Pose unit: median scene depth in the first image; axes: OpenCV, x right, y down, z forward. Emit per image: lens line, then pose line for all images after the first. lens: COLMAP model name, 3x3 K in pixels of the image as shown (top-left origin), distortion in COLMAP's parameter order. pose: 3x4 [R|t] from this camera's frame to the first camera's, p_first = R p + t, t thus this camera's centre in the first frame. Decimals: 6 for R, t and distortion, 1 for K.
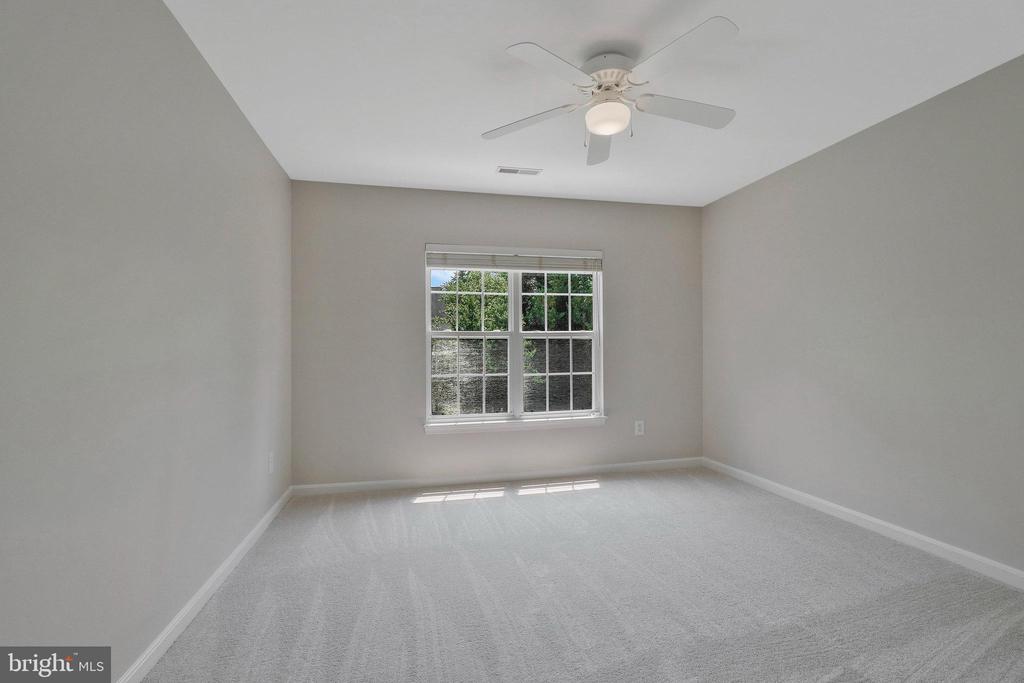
lens RADIAL K [[496.2, 0, 512.0], [0, 496.2, 341.5], [0, 0, 1]] dist [-0.002925, -0.000505]
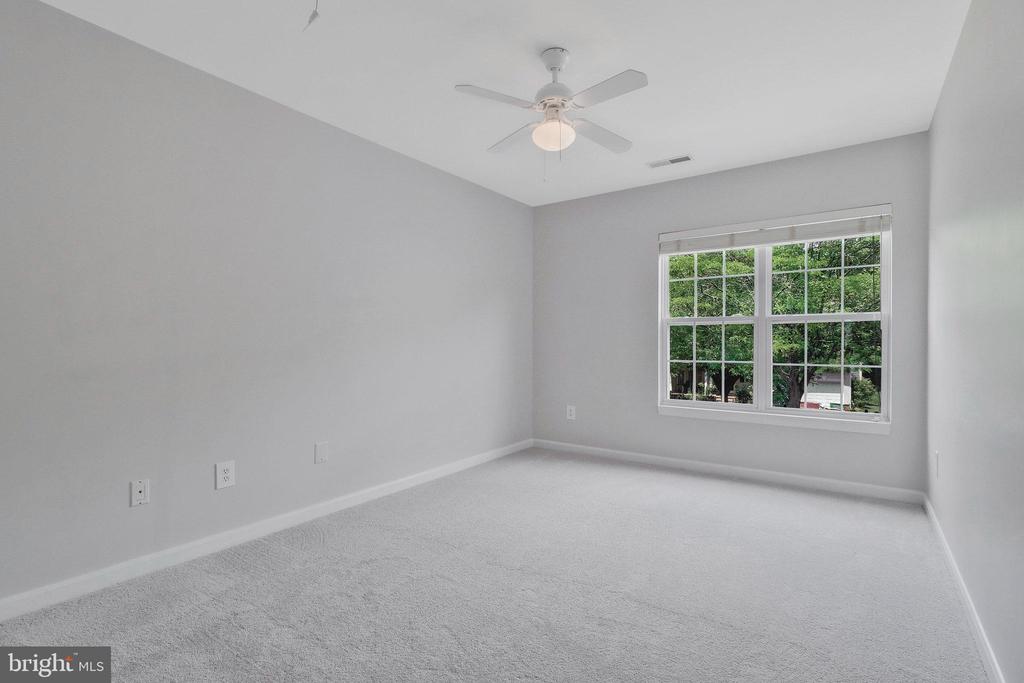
lens RADIAL K [[475.6, 0, 511.2], [0, 475.6, 335.3], [0, 0, 1]] dist [0.007024, -0.000291]
pose [[0.663769, 0.000343, -0.747937, 0.376113], [0.015053, 0.999791, 0.013817, -0.003048], [0.747786, -0.020430, 0.663625, 0.092715]]
